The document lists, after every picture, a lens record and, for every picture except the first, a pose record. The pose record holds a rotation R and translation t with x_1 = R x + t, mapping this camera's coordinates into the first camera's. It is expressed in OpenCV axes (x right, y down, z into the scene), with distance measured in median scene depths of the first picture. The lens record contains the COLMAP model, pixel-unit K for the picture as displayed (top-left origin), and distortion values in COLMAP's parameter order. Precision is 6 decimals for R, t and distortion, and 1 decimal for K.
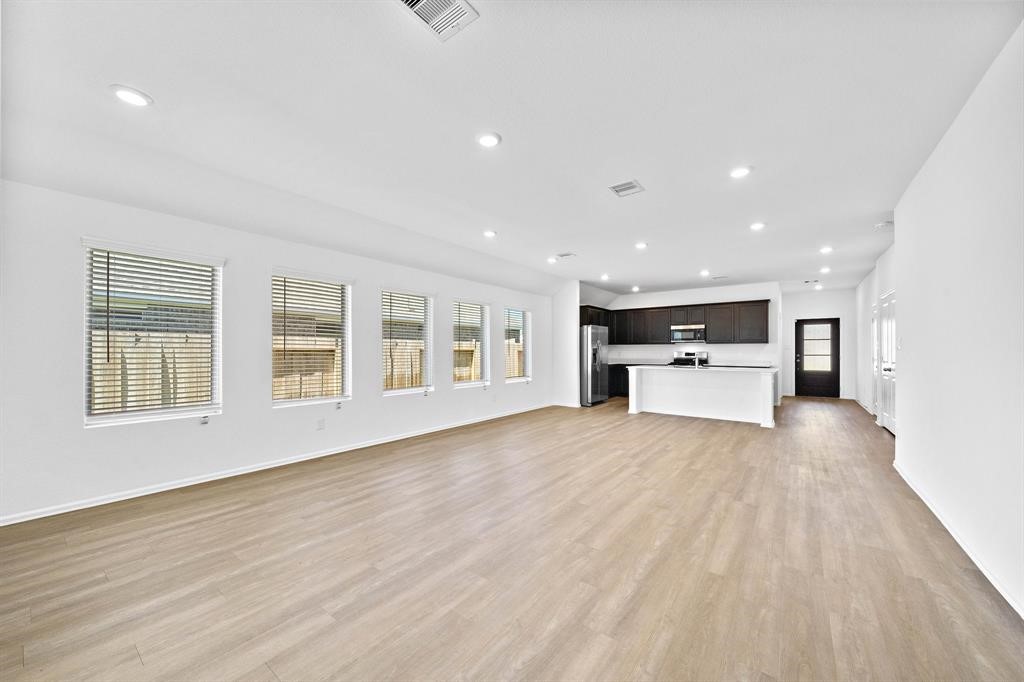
lens RADIAL K [[385.6, 0, 512.3], [0, 385.6, 350.7], [0, 0, 1]] dist [-0.000345, 0.000087]
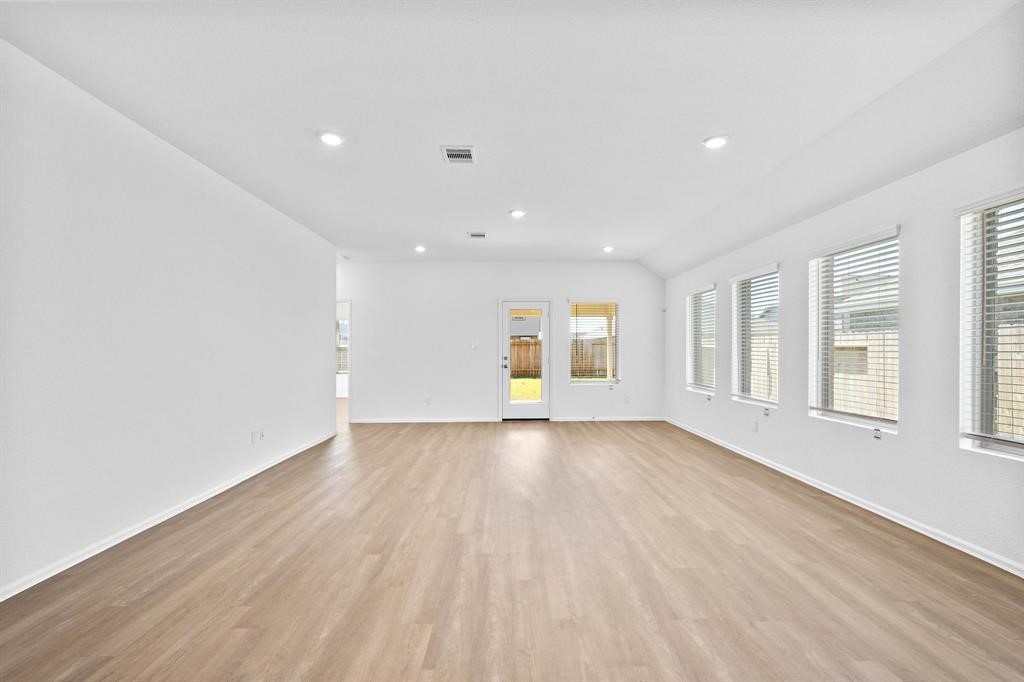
lens RADIAL K [[428.2, 0, 508.7], [0, 428.2, 354.2], [0, 0, 1]] dist [-0.000781, -0.000182]
pose [[-0.796458, 0.005468, -0.604669, 1.245694], [0.001776, 0.999976, 0.006704, 0.005834], [0.604691, 0.004265, -0.796449, 2.911841]]
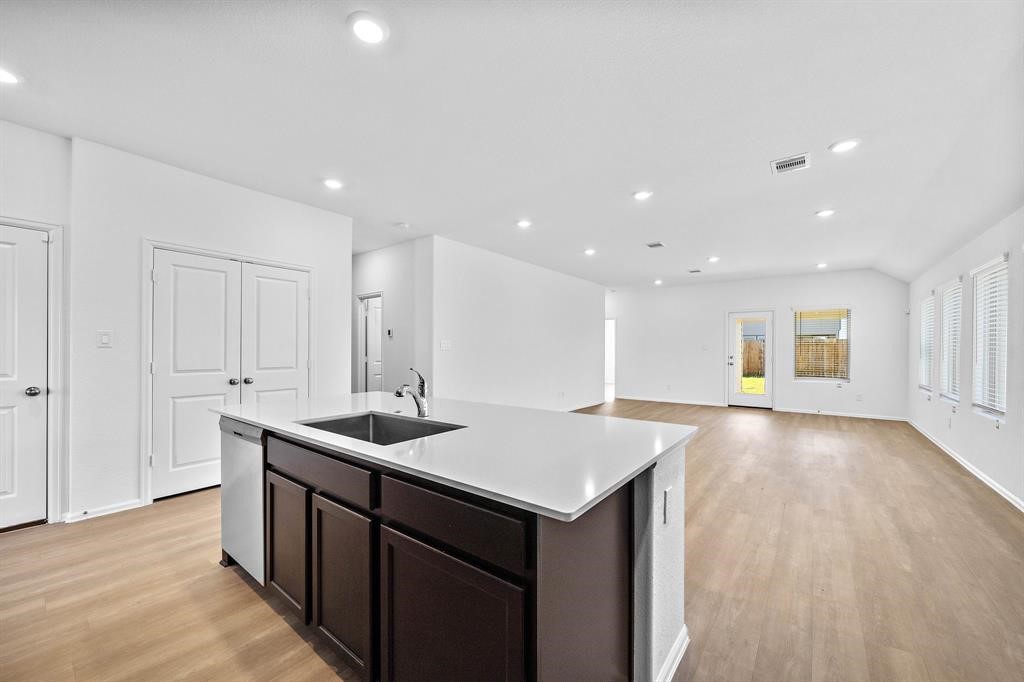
lens RADIAL K [[385.6, 0, 512.3], [0, 385.6, 350.7], [0, 0, 1]] dist [-0.000345, 0.000087]
pose [[-0.999683, -0.004502, 0.024773, 1.322834], [-0.004424, 0.999985, 0.003211, -0.009204], [-0.024787, 0.003100, -0.999688, 4.106557]]
